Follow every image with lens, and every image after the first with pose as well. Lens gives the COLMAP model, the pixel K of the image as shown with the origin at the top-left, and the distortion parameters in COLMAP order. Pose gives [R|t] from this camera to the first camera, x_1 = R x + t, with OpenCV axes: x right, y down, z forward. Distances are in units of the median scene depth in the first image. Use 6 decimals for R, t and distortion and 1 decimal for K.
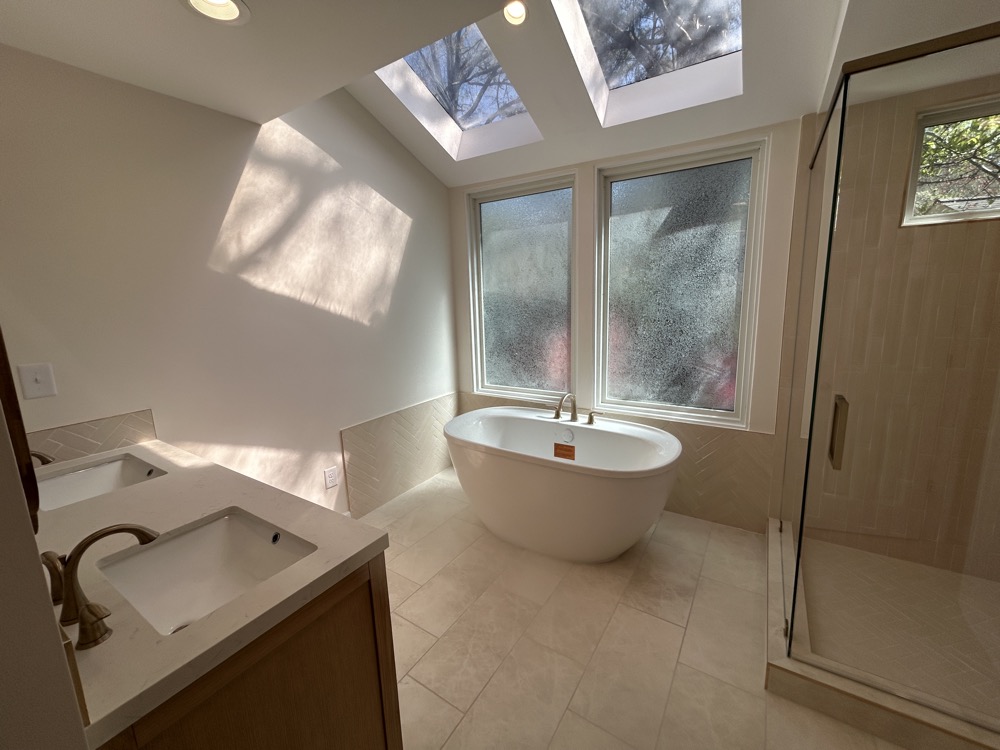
lens RADIAL K [[404.9, 0, 501.3], [0, 404.9, 371.0], [0, 0, 1]] dist [-0.000669, -0.000172]
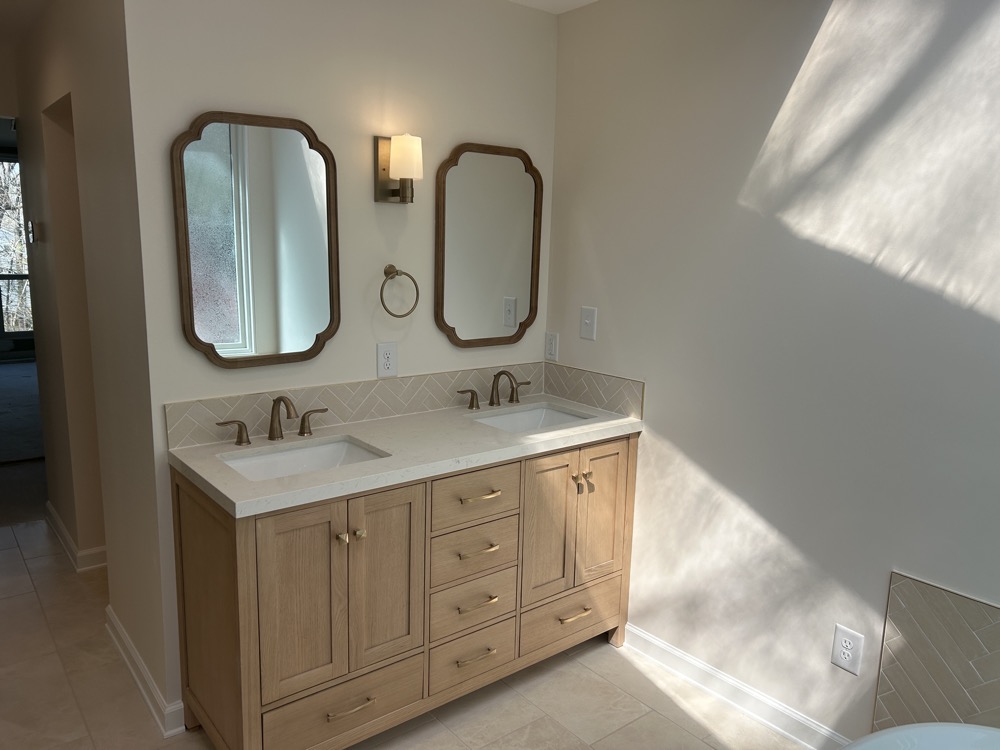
lens RADIAL K [[750.6, 0, 499.1], [0, 750.6, 379.3], [0, 0, 1]] dist [-0.001833, -0.003803]
pose [[-0.317154, 0.194102, -0.928298, 0.379771], [-0.187485, 0.946681, 0.262000, -0.153906], [0.929657, 0.257137, -0.263853, 0.682036]]
